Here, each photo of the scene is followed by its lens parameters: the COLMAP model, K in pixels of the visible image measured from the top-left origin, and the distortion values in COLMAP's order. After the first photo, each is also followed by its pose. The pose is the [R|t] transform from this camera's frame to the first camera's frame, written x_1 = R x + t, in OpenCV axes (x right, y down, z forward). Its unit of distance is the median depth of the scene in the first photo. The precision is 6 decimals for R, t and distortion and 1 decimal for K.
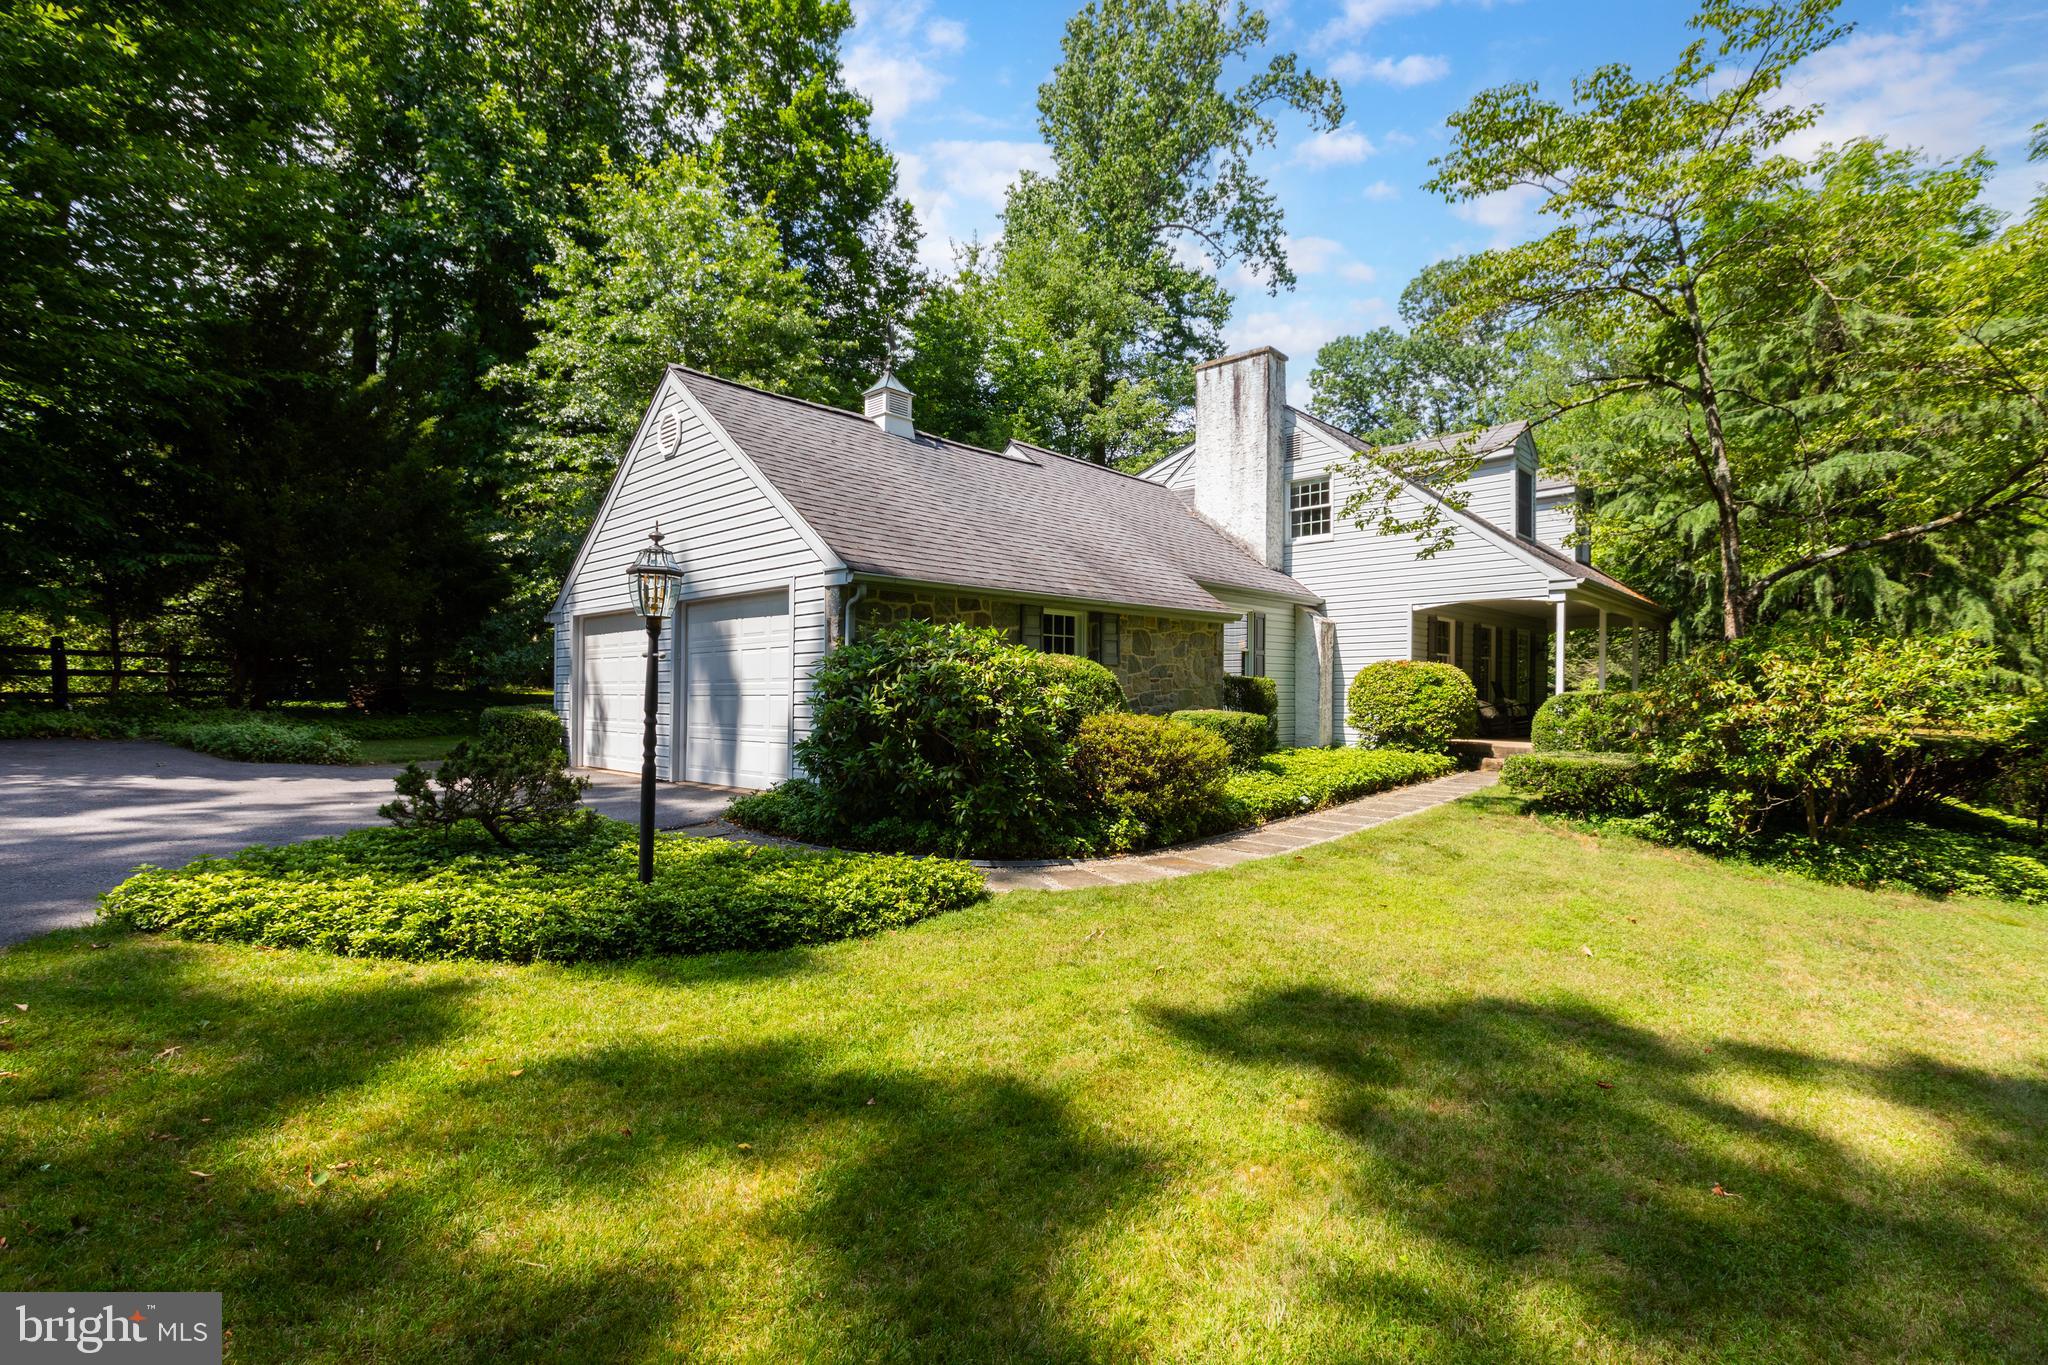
lens RADIAL K [[929.7, 0, 1024.0], [0, 929.7, 682.5], [0, 0, 1]] dist [-0.018142, 0.007505]
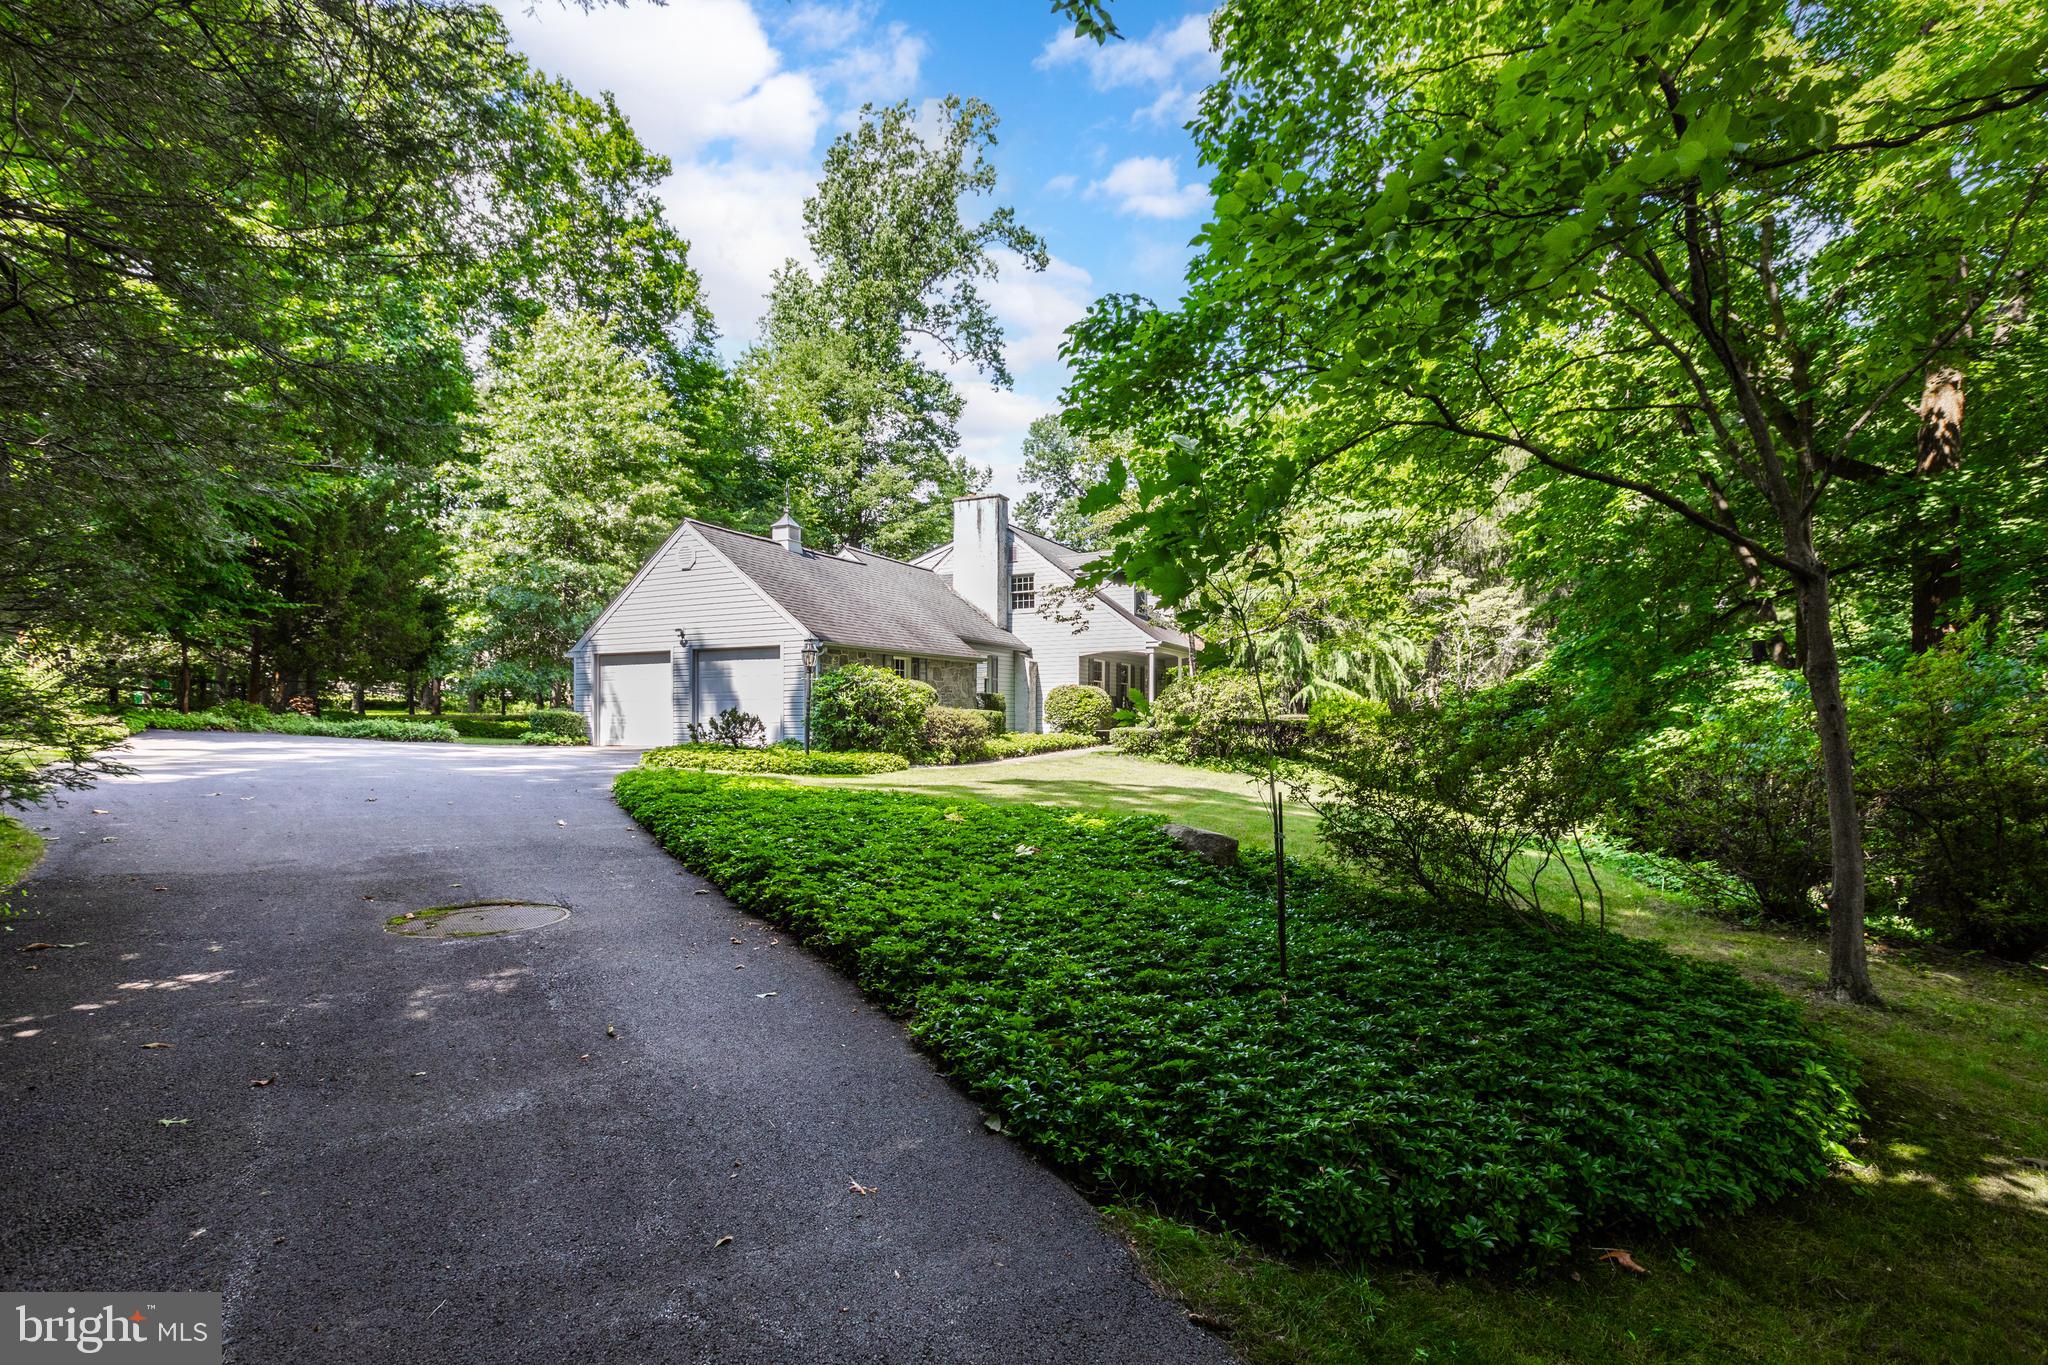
lens RADIAL K [[948.7, 0, 1020.1], [0, 948.7, 687.3], [0, 0, 1]] dist [-0.012457, 0.007309]
pose [[0.956762, 0.004052, 0.290844, -0.206963], [0.002390, 0.999760, -0.021791, 0.020423], [-0.290863, 0.021544, 0.956522, -0.676391]]
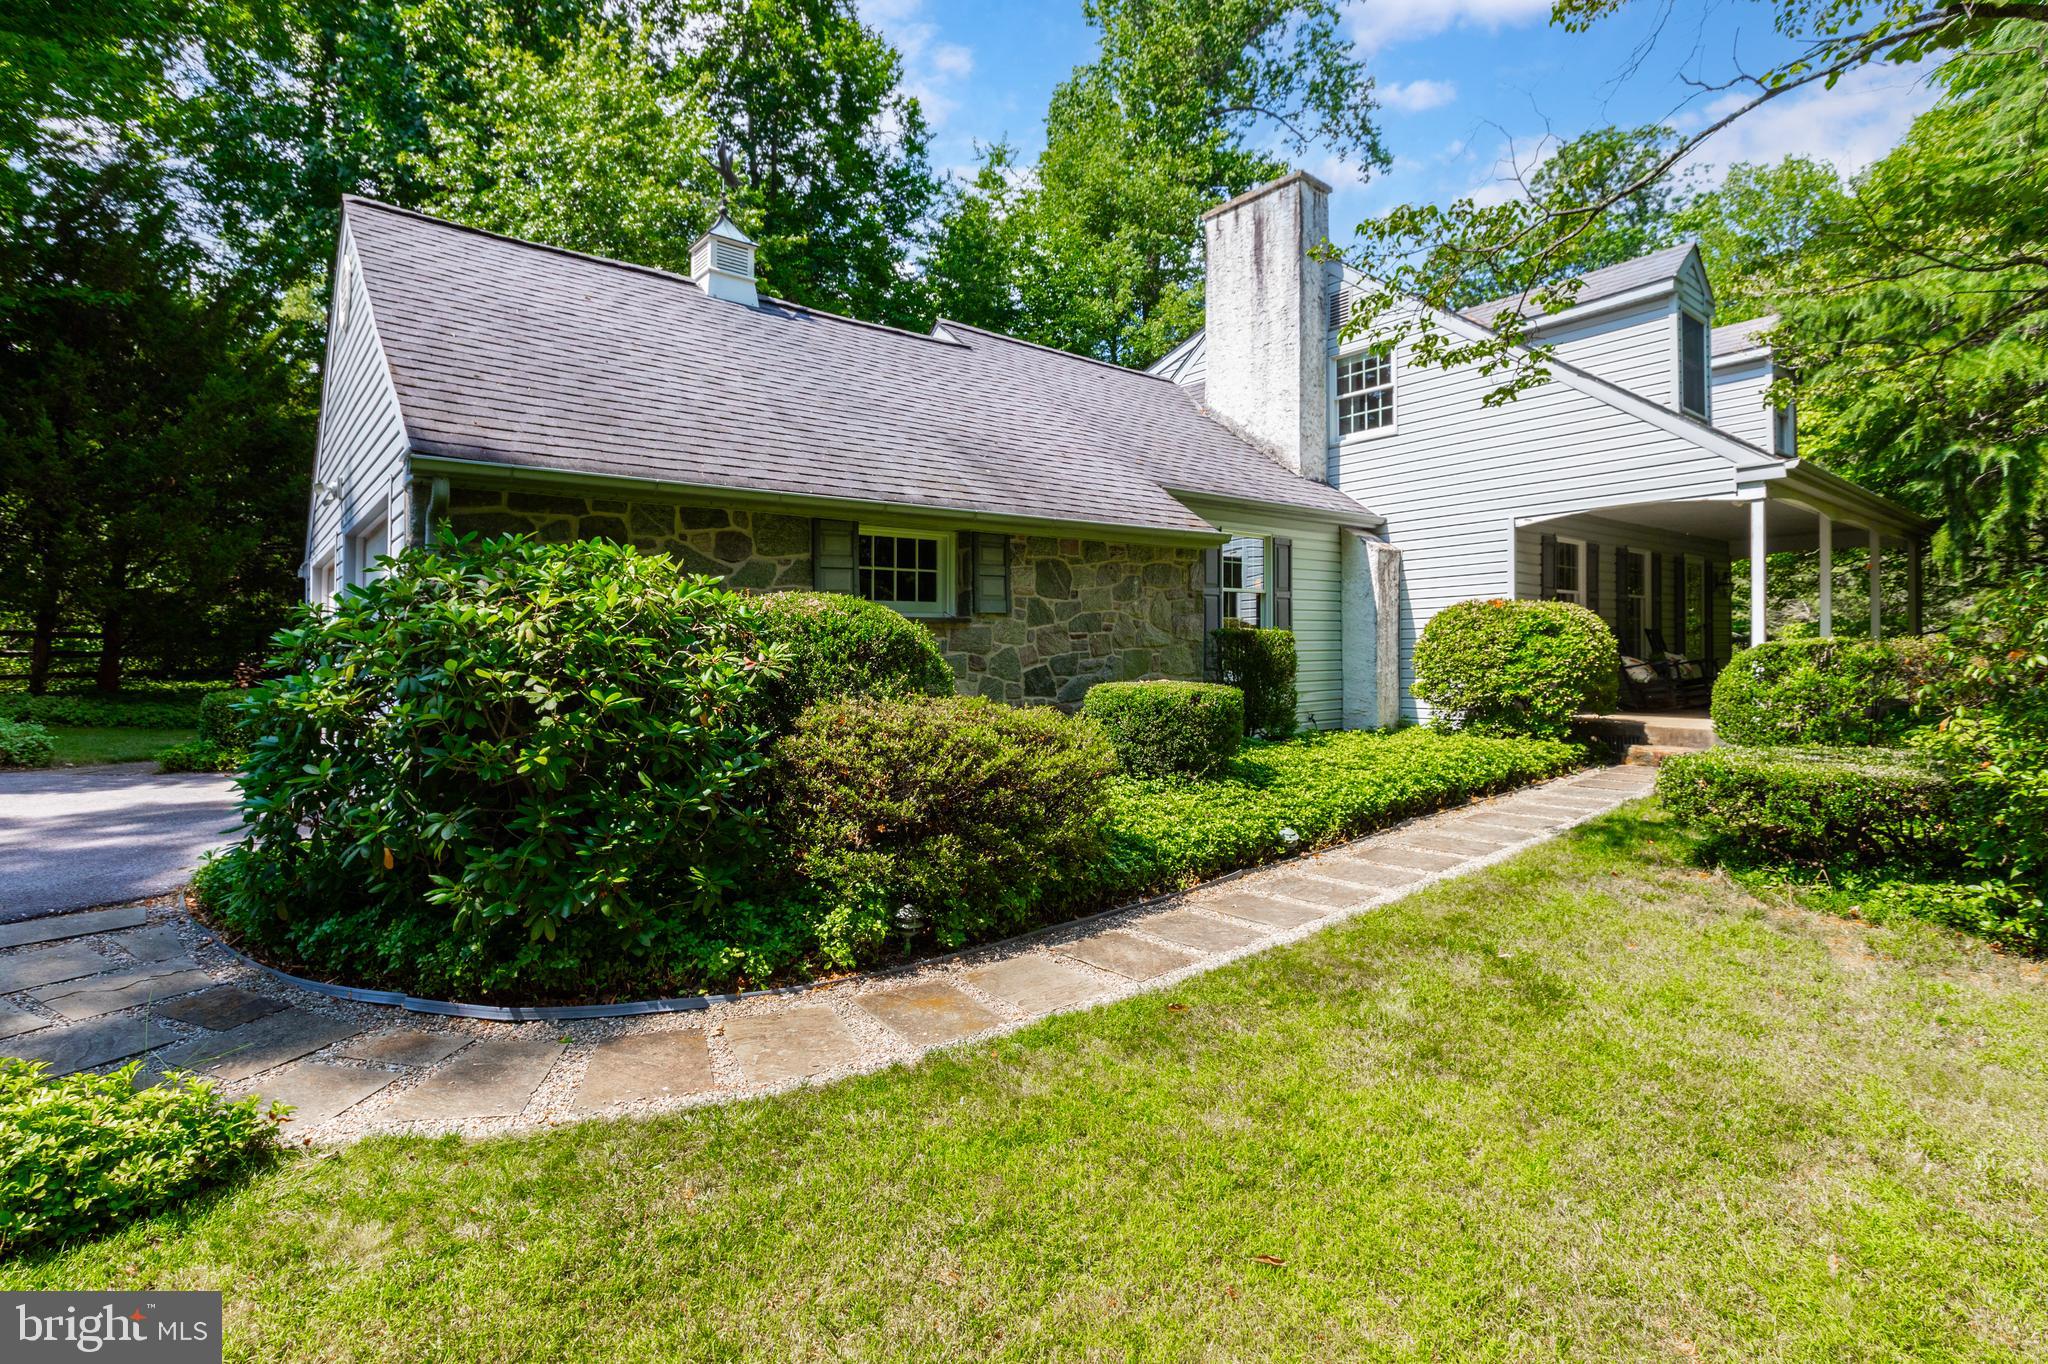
lens RADIAL K [[959.6, 0, 992.5], [0, 959.6, 649.3], [0, 0, 1]] dist [0.000522, -0.000285]
pose [[0.990379, -0.019439, -0.137006, 0.133973], [0.019950, 0.999798, 0.002356, 0.003166], [0.136933, -0.005067, 0.990567, 0.248658]]
